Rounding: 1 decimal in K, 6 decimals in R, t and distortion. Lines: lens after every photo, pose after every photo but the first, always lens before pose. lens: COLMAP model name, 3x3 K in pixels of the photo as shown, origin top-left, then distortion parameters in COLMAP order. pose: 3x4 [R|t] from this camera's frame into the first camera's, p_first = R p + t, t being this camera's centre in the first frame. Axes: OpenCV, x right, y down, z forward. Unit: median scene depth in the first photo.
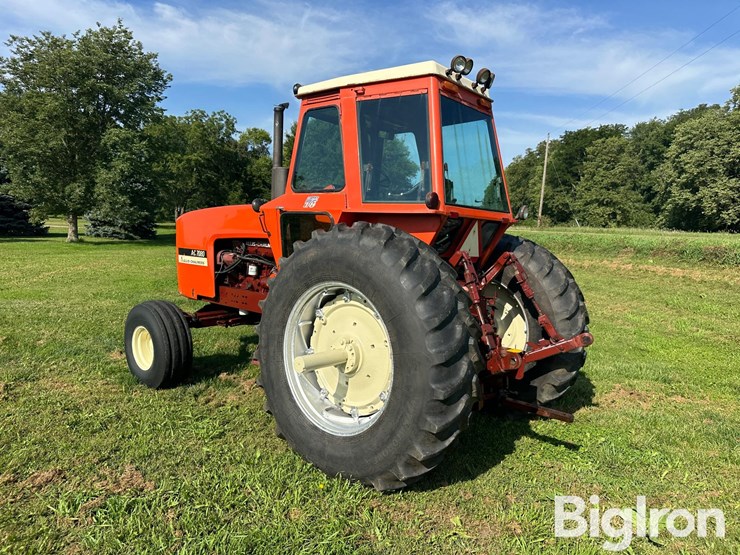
lens RADIAL K [[530.1, 0, 379.5], [0, 530.1, 275.0], [0, 0, 1]] dist [0.071845, -0.084236]
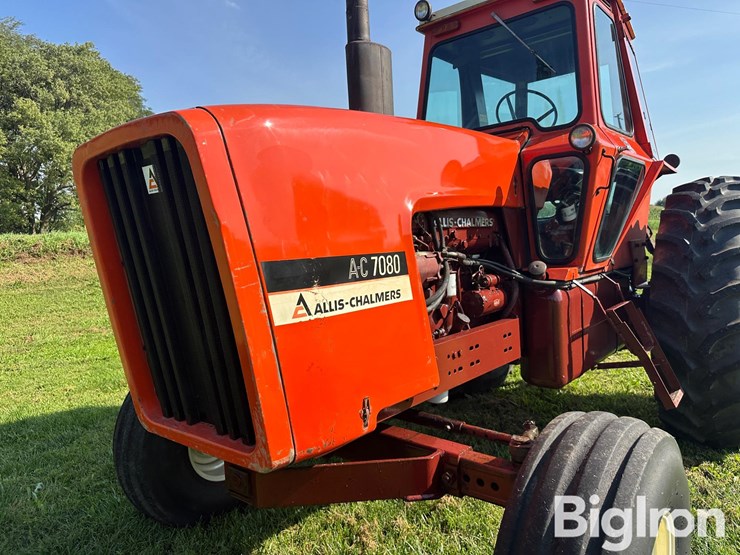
lens RADIAL K [[530.1, 0, 379.5], [0, 530.1, 275.0], [0, 0, 1]] dist [0.071845, -0.084236]
pose [[-0.021069, -0.108200, 0.993906, -0.646039], [0.125611, 0.985963, 0.109998, -0.069323], [-0.991856, 0.127163, -0.007183, 1.037146]]
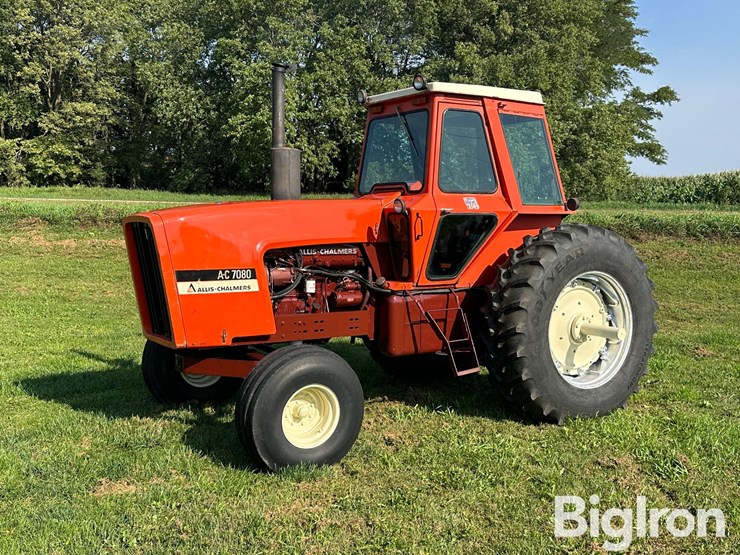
lens RADIAL K [[844.5, 0, 390.0], [0, 844.5, 278.4], [0, 0, 1]] dist [0.191753, -0.505787]
pose [[0.264060, -0.116629, 0.957429, -1.341323], [0.075679, 0.992107, 0.099981, -0.130512], [-0.961533, 0.046056, 0.270802, 0.551207]]
